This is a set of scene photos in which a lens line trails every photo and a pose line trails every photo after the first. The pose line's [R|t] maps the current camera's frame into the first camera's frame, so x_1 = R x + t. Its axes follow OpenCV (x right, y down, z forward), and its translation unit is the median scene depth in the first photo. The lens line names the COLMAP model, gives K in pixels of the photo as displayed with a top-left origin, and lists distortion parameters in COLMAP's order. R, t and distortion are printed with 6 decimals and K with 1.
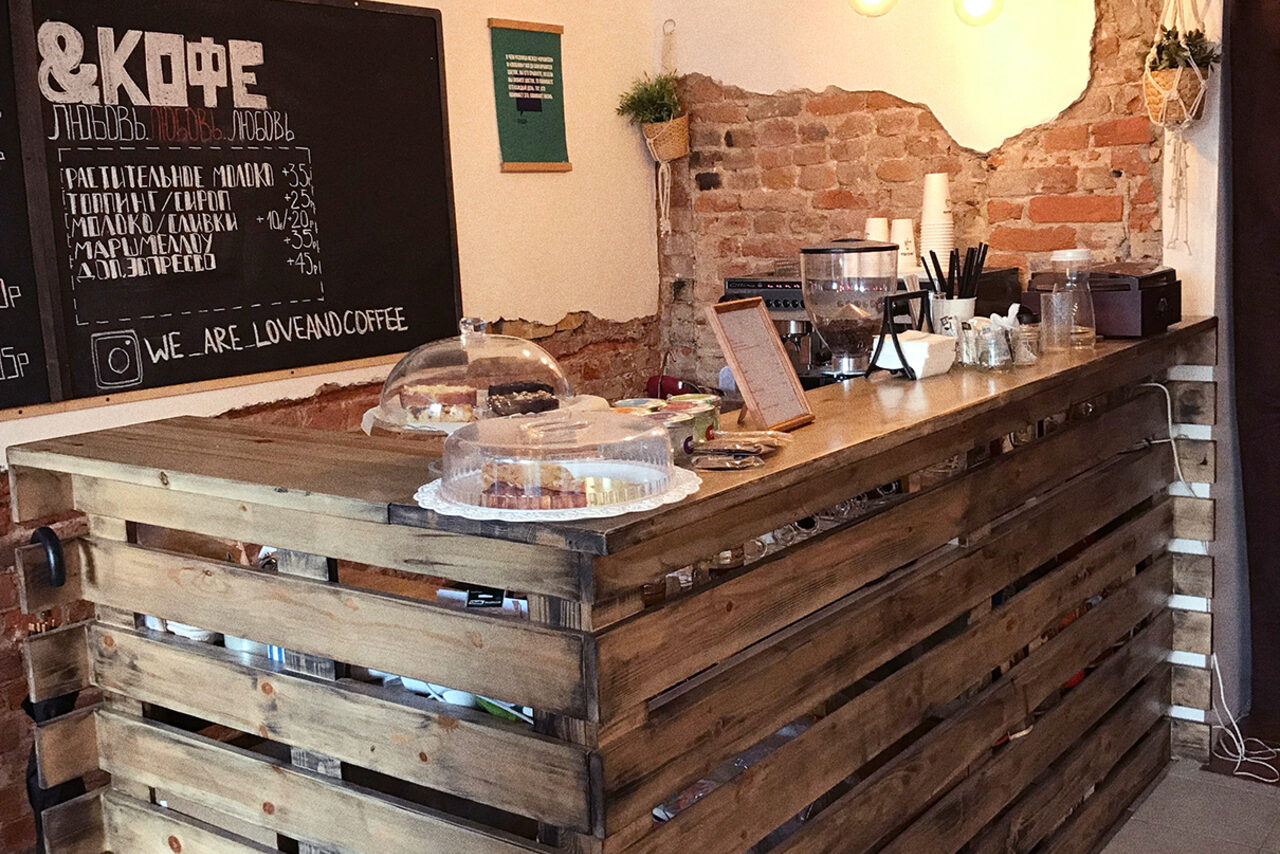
lens RADIAL K [[1376.9, 0, 640.0], [0, 1376.9, 427.0], [0, 0, 1]] dist [0.106693, -0.317501]
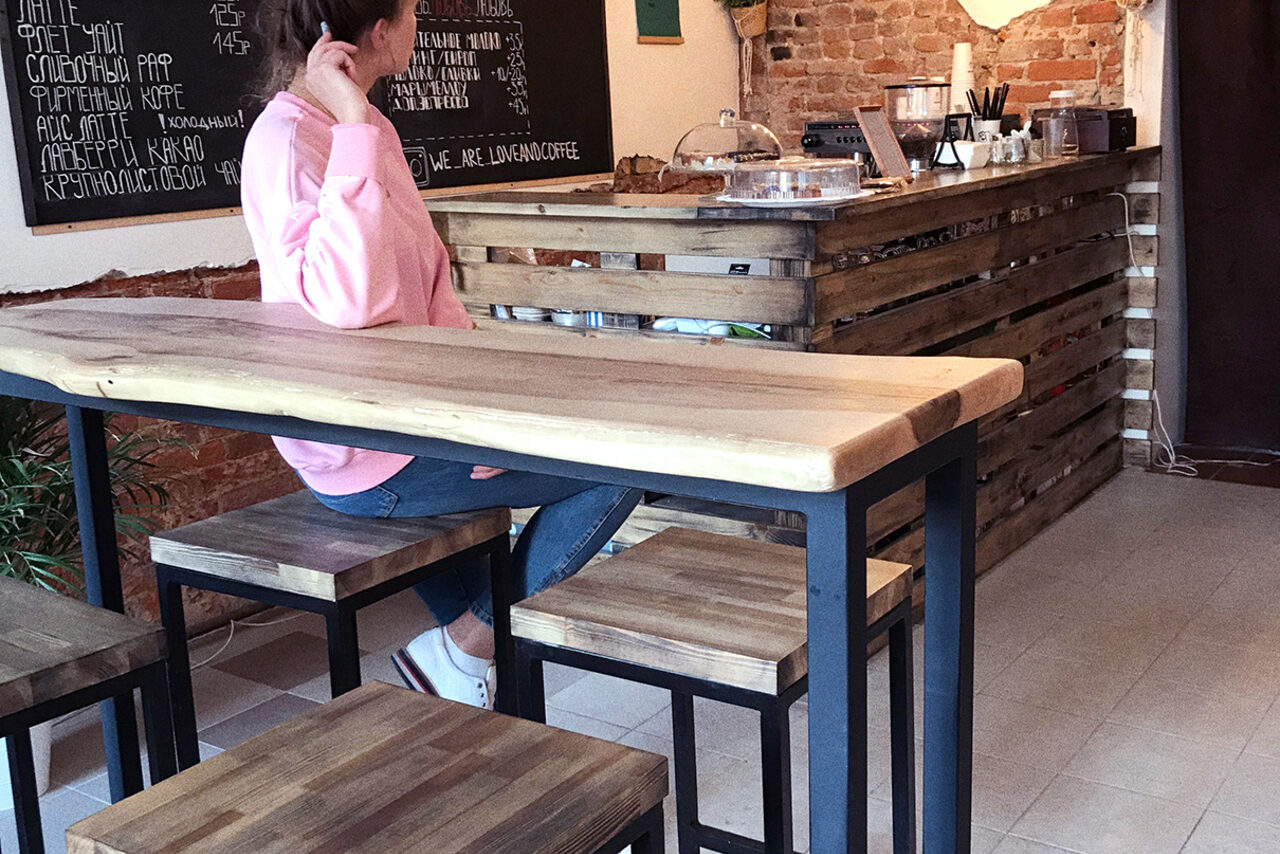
lens RADIAL K [[1376.9, 0, 640.0], [0, 1376.9, 427.0], [0, 0, 1]] dist [0.106693, -0.317501]
pose [[0.999593, -0.006139, 0.027872, -0.164279], [0.004335, 0.997920, 0.064323, 0.119762], [-0.028209, -0.064176, 0.997540, -0.435247]]
